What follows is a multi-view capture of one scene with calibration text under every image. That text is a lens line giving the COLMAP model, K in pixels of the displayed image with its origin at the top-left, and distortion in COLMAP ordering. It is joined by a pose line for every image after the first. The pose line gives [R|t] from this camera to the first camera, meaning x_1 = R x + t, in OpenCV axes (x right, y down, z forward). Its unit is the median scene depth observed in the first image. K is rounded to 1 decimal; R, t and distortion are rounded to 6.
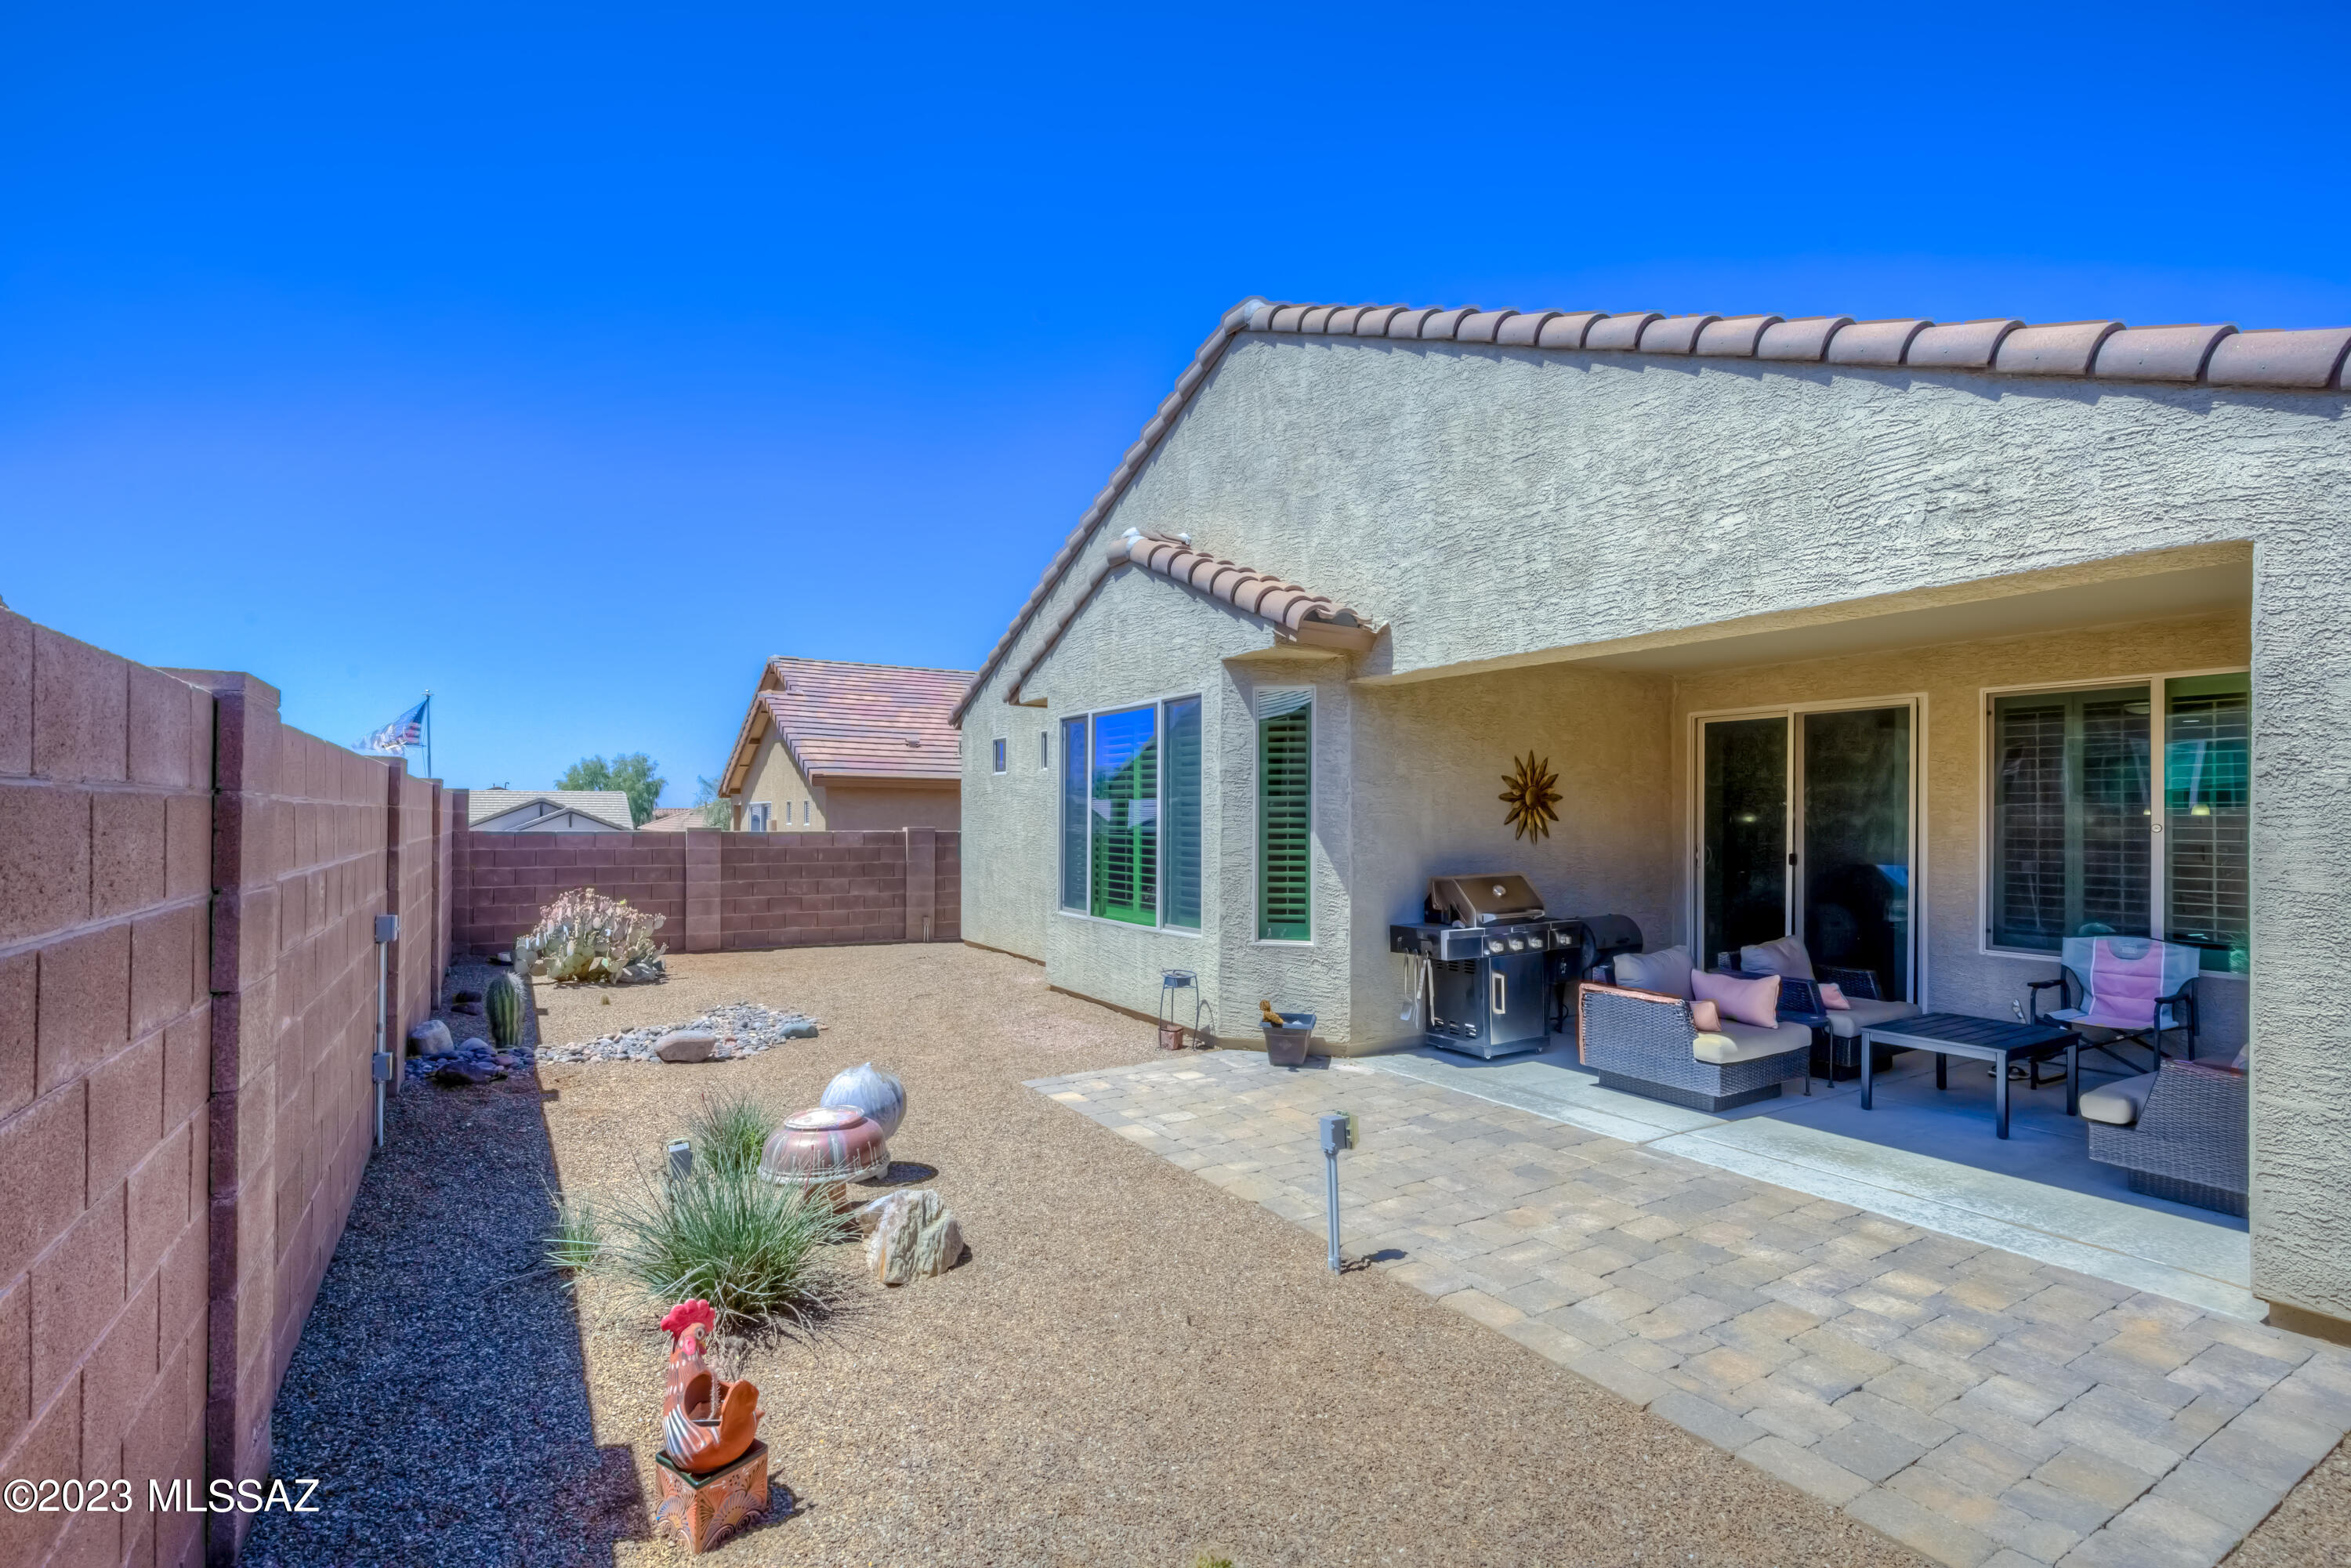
lens RADIAL K [[1099.7, 0, 1189.5], [0, 1099.7, 813.7], [0, 0, 1]] dist [0.019546, 0.002932]
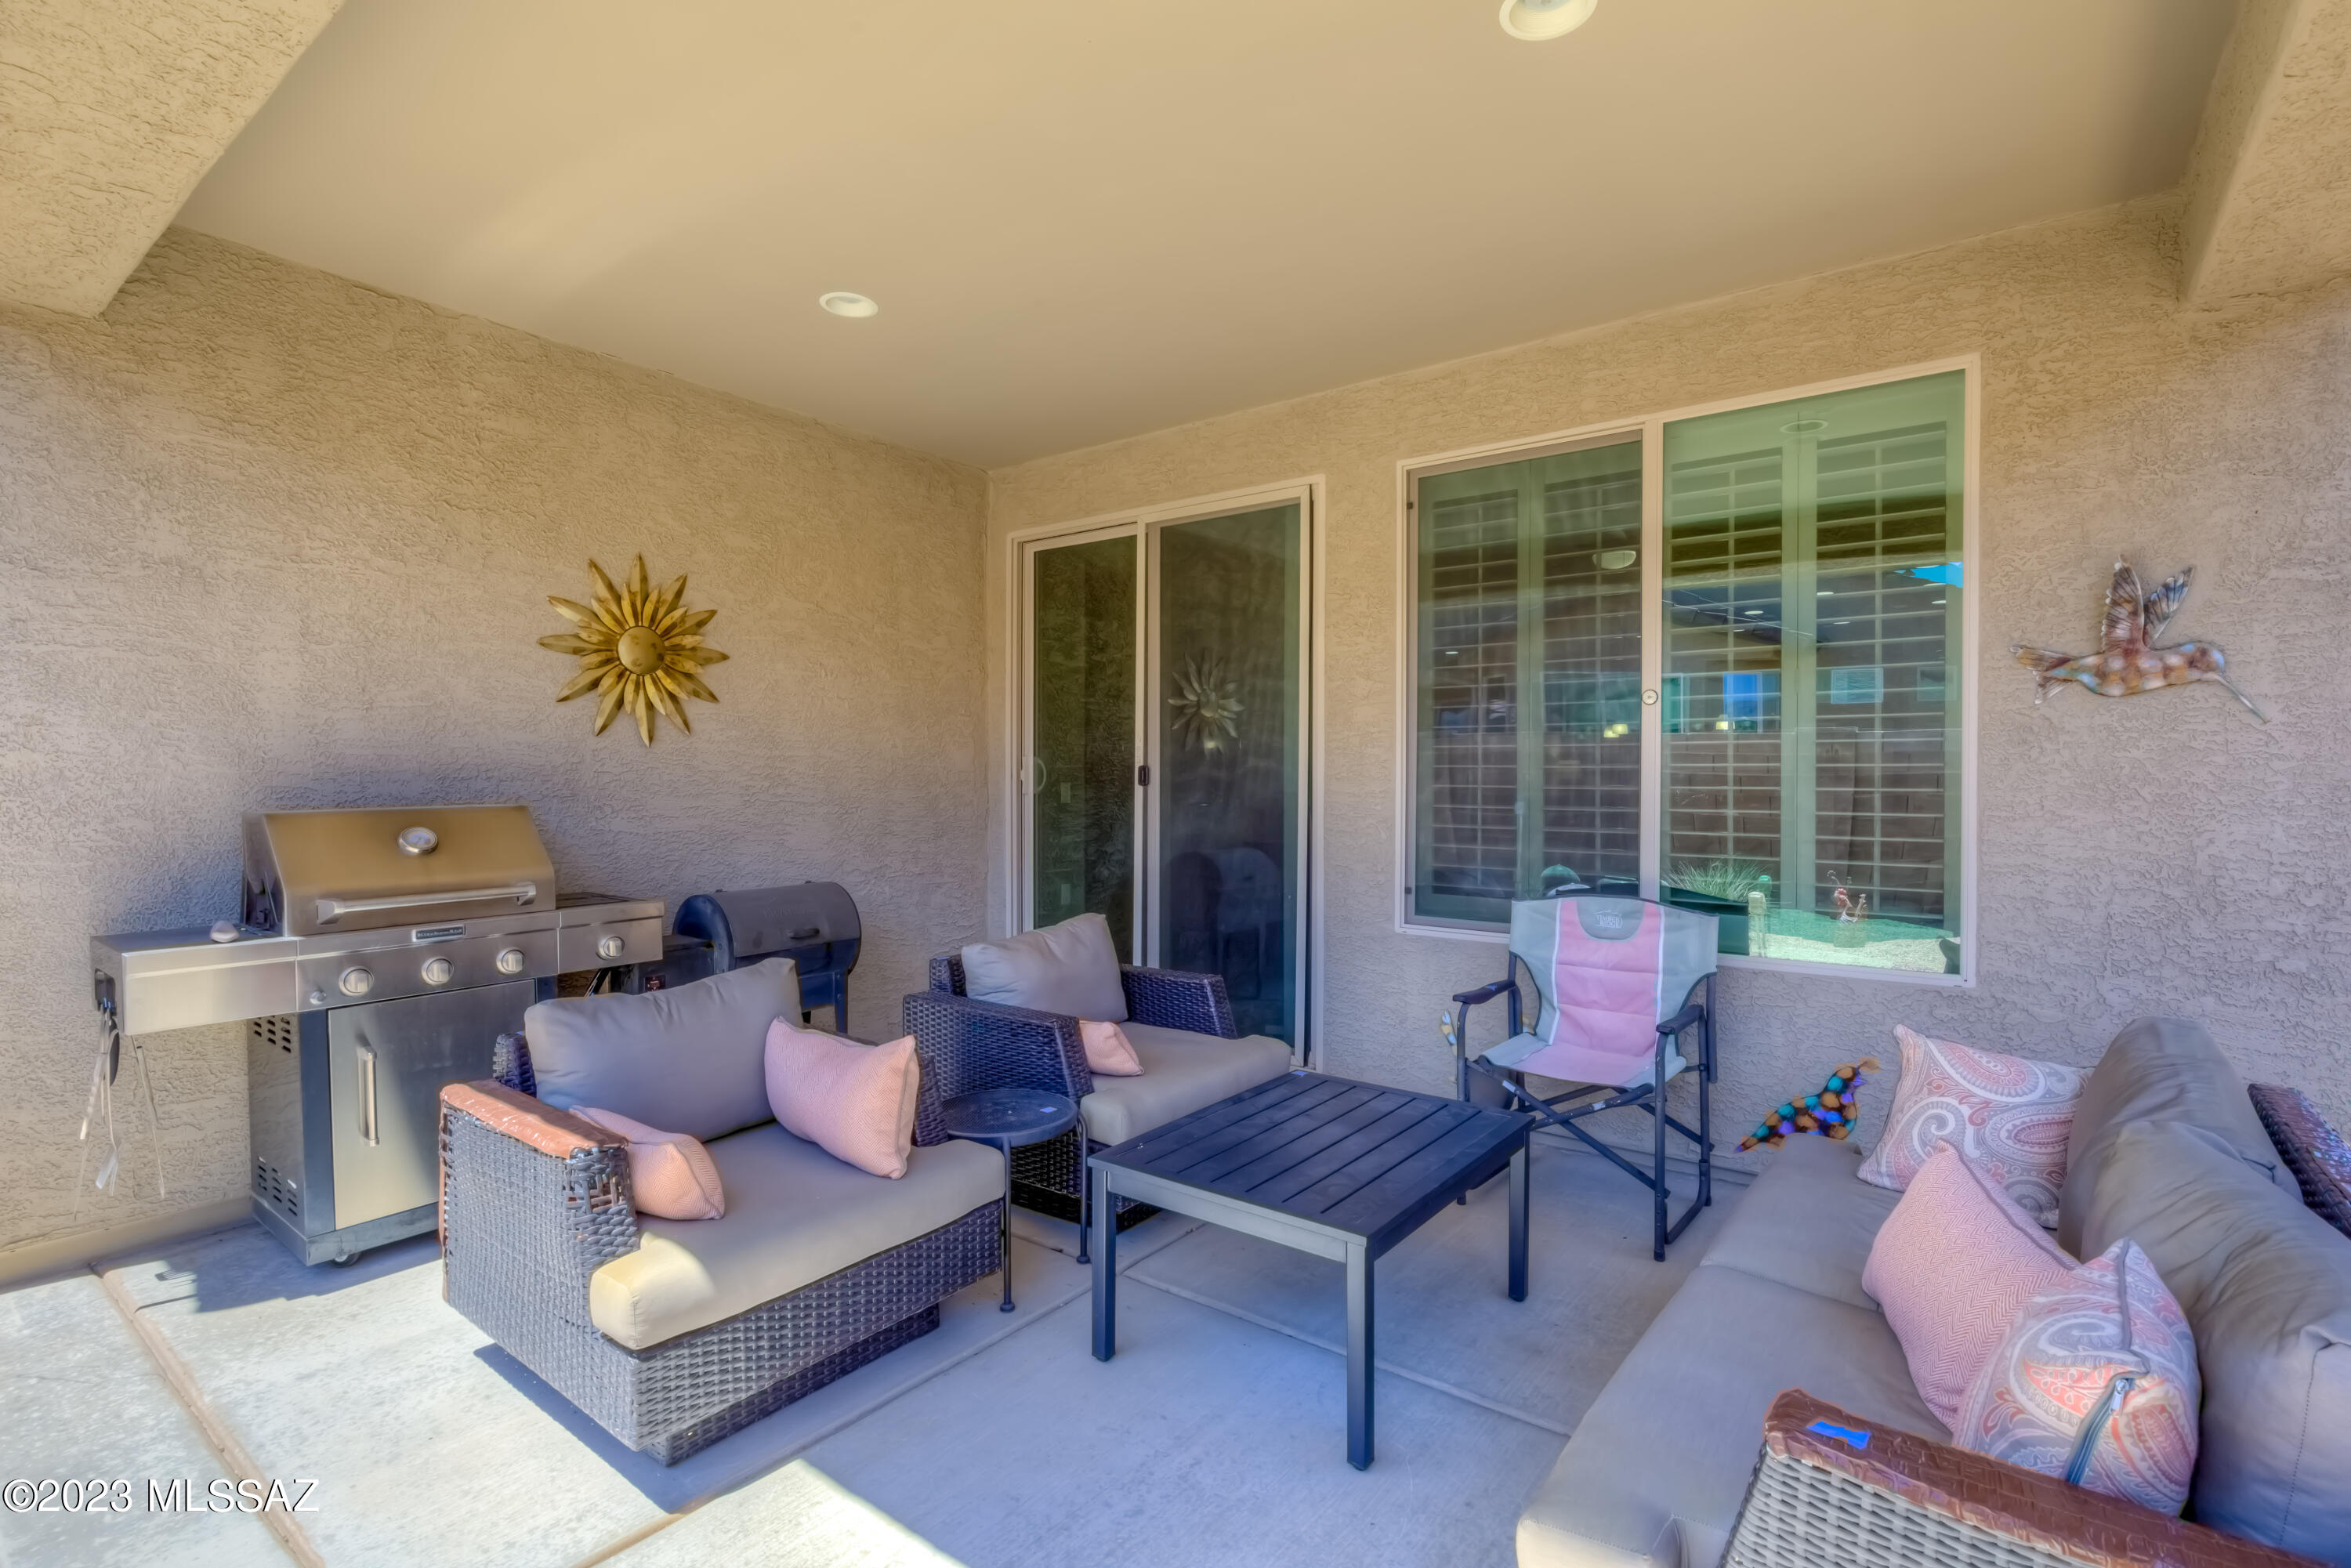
lens RADIAL K [[1099.7, 0, 1175.1], [0, 1099.7, 782.4], [0, 0, 1]] dist [0.019546, 0.002932]
pose [[0.939757, -0.003235, 0.341828, 0.438239], [-0.000089, 0.999953, 0.009708, 0.047267], [-0.341844, -0.009154, 0.939712, 0.542305]]
